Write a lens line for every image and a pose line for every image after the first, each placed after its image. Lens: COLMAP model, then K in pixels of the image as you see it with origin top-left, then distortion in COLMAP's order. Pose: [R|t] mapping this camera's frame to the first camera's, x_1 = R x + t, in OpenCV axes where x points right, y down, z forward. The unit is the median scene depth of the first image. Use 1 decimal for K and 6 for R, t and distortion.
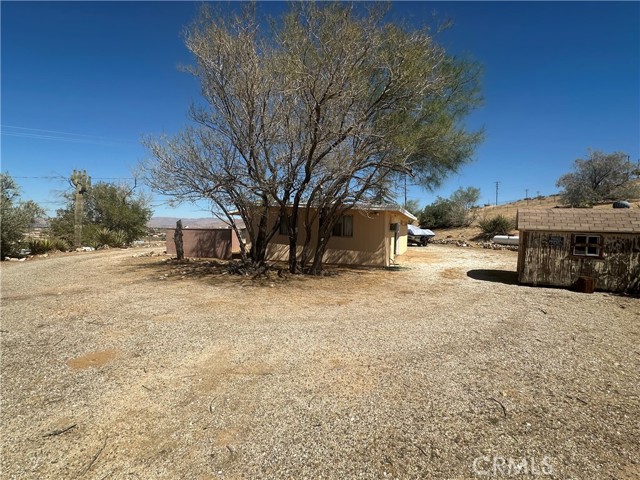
lens RADIAL K [[323.0, 0, 320.3], [0, 323.0, 240.0], [0, 0, 1]] dist [-0.000147, -0.000555]
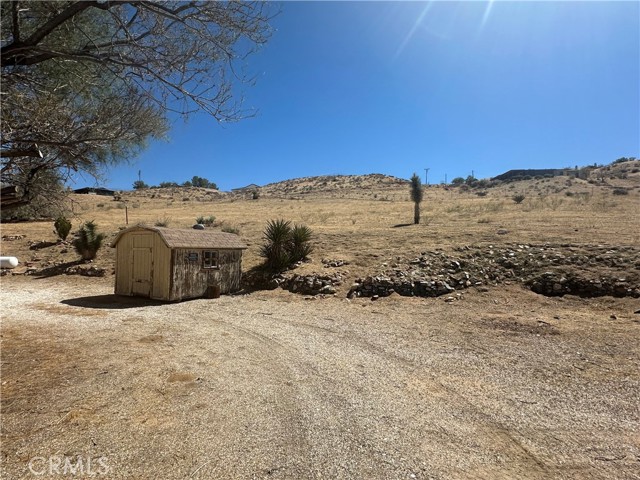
lens RADIAL K [[323.0, 0, 320.0], [0, 323.0, 239.9], [0, 0, 1]] dist [-0.000147, -0.000555]
pose [[-0.015480, 0.011320, 0.999816, -0.392515], [0.043875, 0.998980, -0.010631, -0.025327], [-0.998917, 0.043702, -0.015961, 0.587866]]
